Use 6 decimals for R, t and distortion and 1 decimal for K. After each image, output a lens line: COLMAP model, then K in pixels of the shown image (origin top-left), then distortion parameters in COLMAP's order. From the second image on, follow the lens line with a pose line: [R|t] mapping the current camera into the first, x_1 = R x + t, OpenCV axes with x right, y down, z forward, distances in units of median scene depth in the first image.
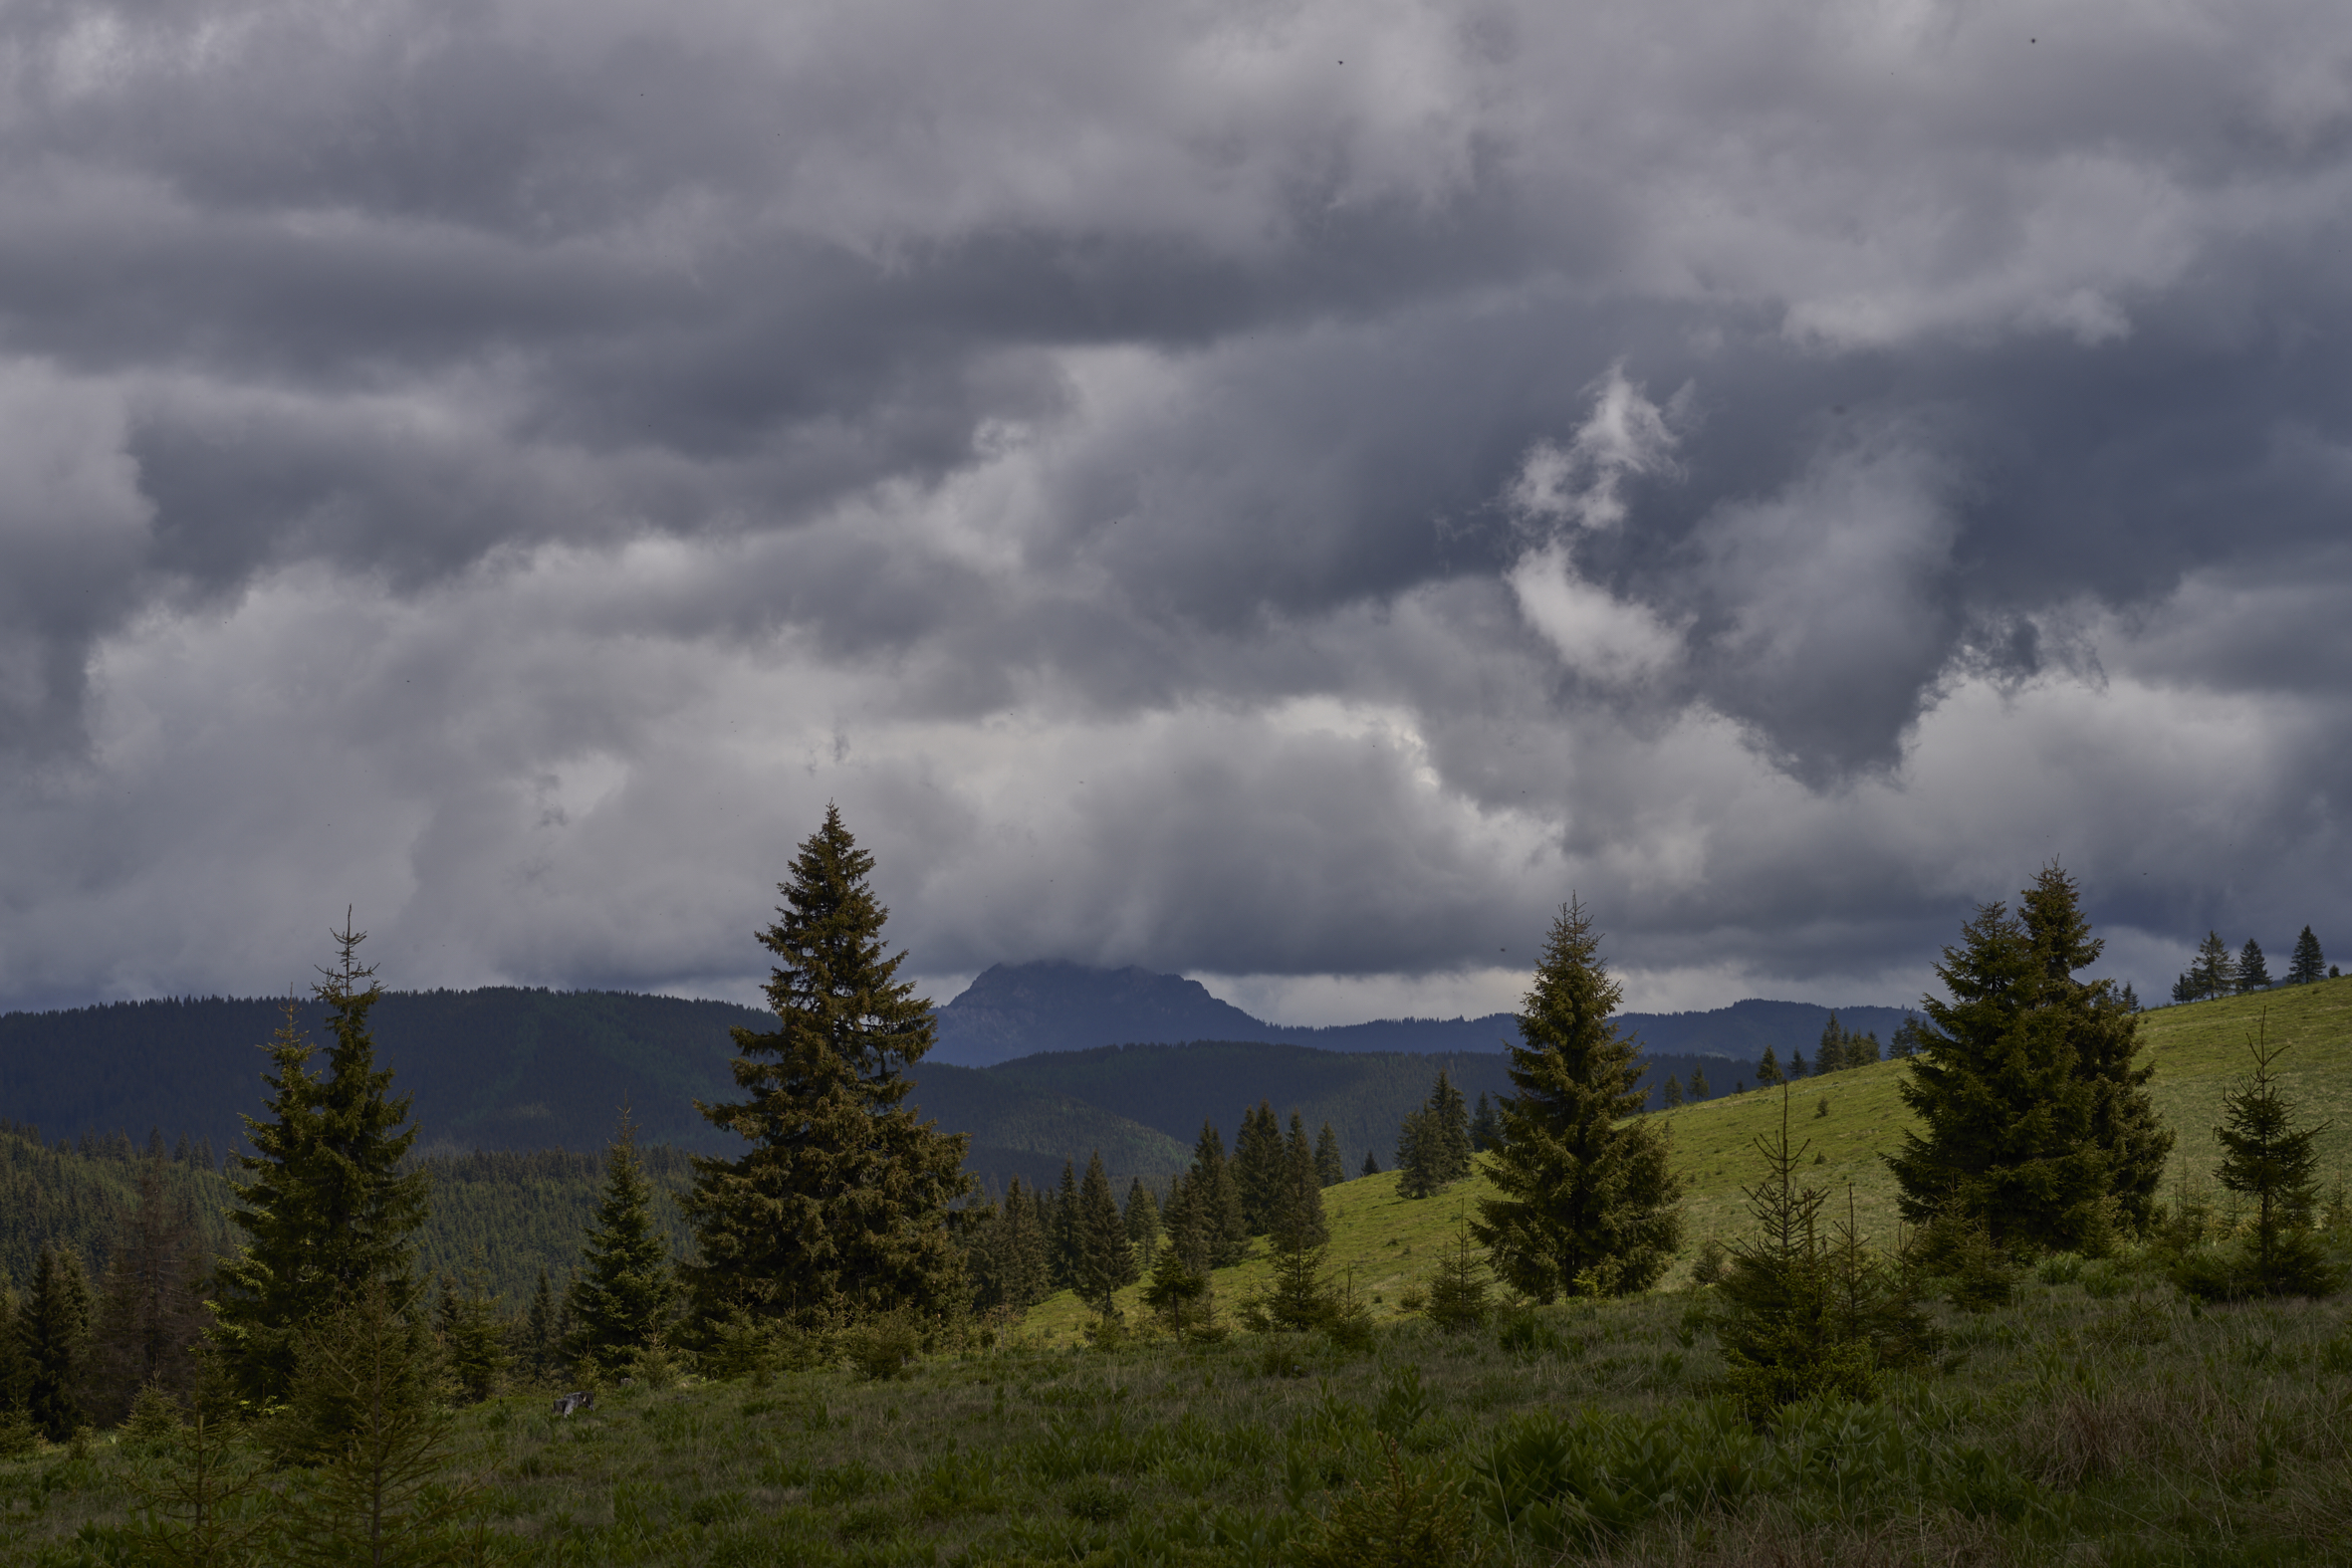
lens RADIAL K [[4762.6, 0, 1175.5], [0, 4762.6, 785.6], [0, 0, 1]] dist [0.025938, 0.000000]
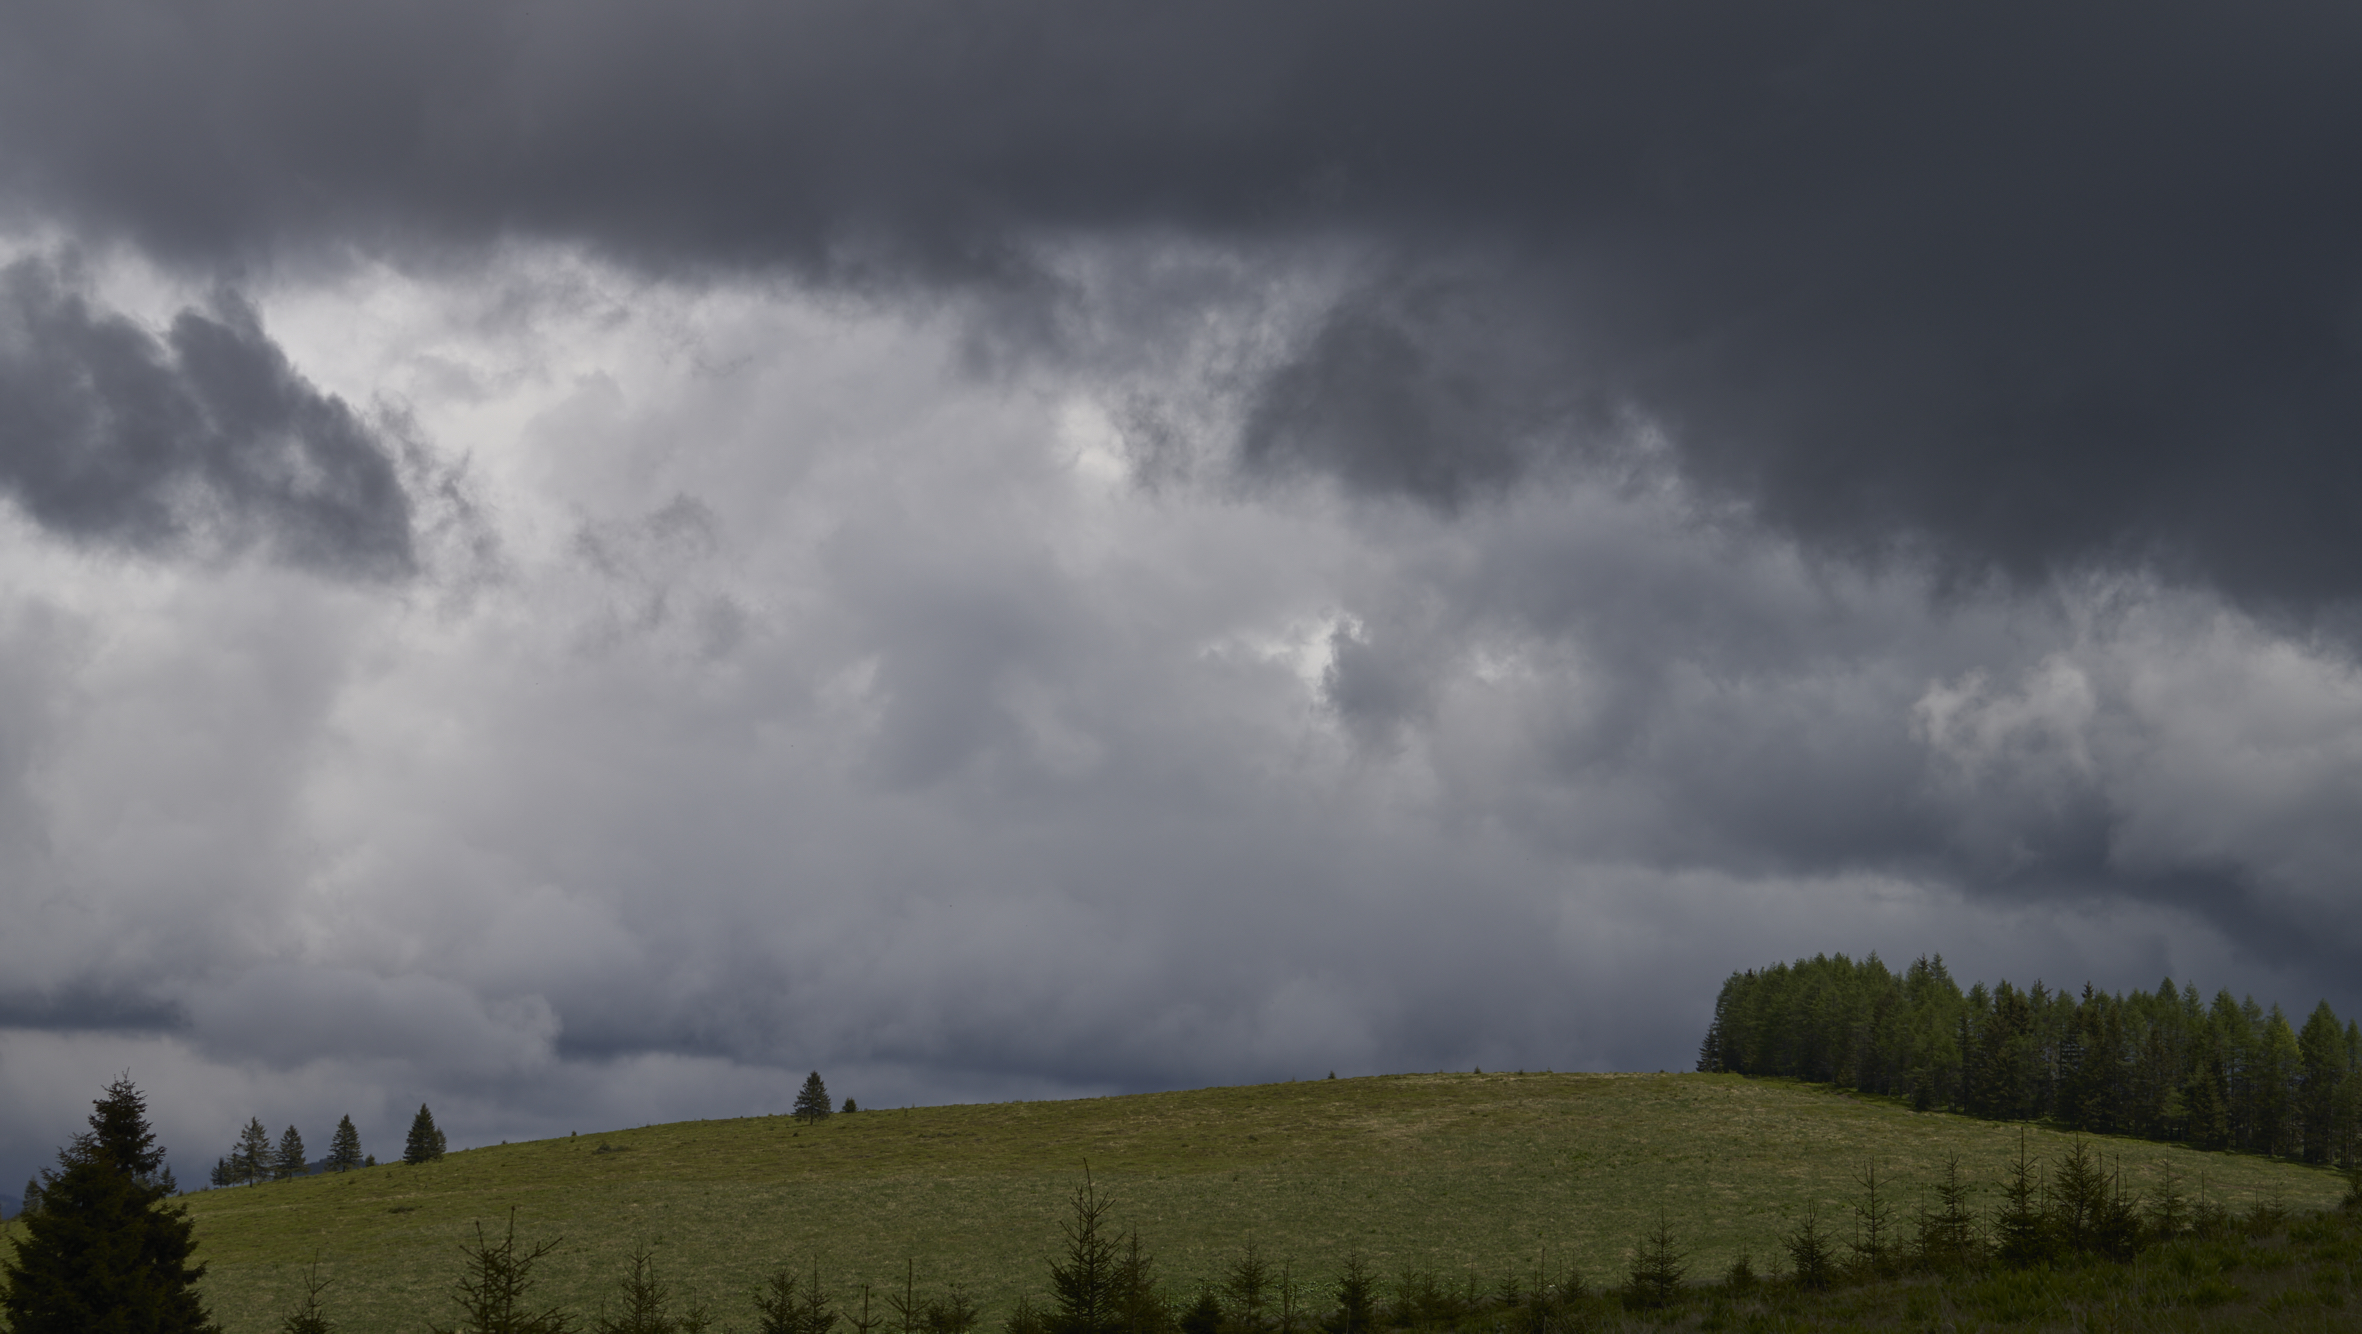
lens RADIAL K [[4853.5, 0, 1180.6], [0, 4853.5, 666.7], [0, 0, 1]] dist [-0.068469, 0.000000]
pose [[0.919315, 0.070339, 0.387185, -0.027015], [-0.046868, 0.996463, -0.069742, -0.010850], [-0.390722, 0.045969, 0.919360, -0.108478]]
